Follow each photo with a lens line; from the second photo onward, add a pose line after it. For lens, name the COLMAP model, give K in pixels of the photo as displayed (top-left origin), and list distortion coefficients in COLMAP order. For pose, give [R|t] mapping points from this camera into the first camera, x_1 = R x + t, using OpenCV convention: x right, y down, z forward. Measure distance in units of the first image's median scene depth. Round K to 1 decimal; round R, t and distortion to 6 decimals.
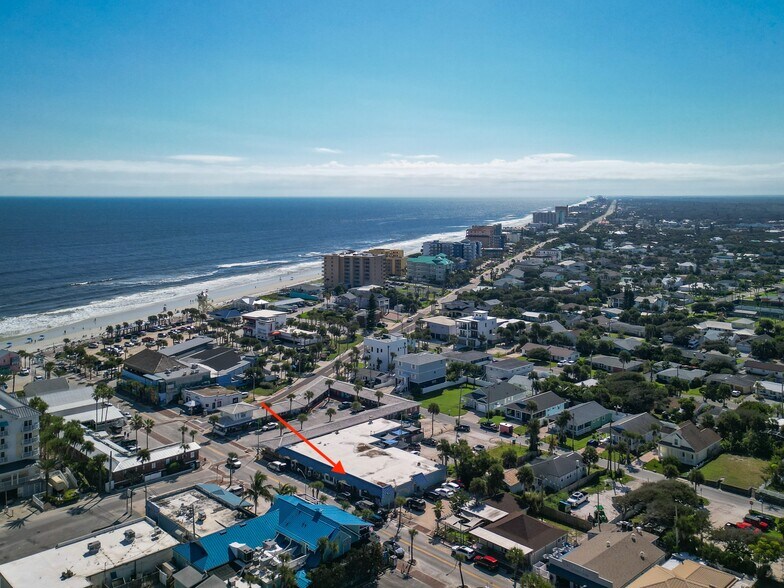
lens RADIAL K [[738.7, 0, 385.2], [0, 738.7, 292.3], [0, 0, 1]] dist [0.016712, 0.000000]
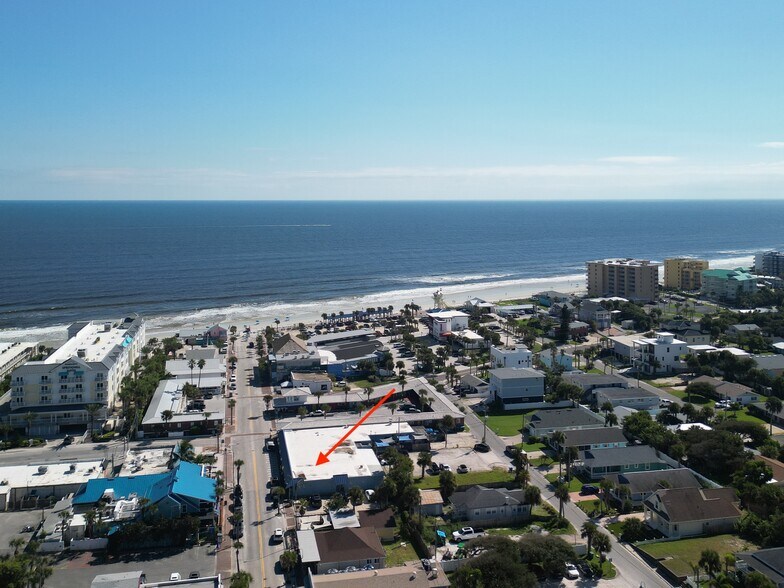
lens RADIAL K [[738.7, 0, 387.5], [0, 738.7, 295.9], [0, 0, 1]] dist [0.016712, 0.000000]
pose [[0.848910, 0.073976, -0.523335, 0.402070], [-0.073662, 0.997053, 0.021449, -0.017573], [0.523380, 0.020342, 0.851857, 0.103264]]
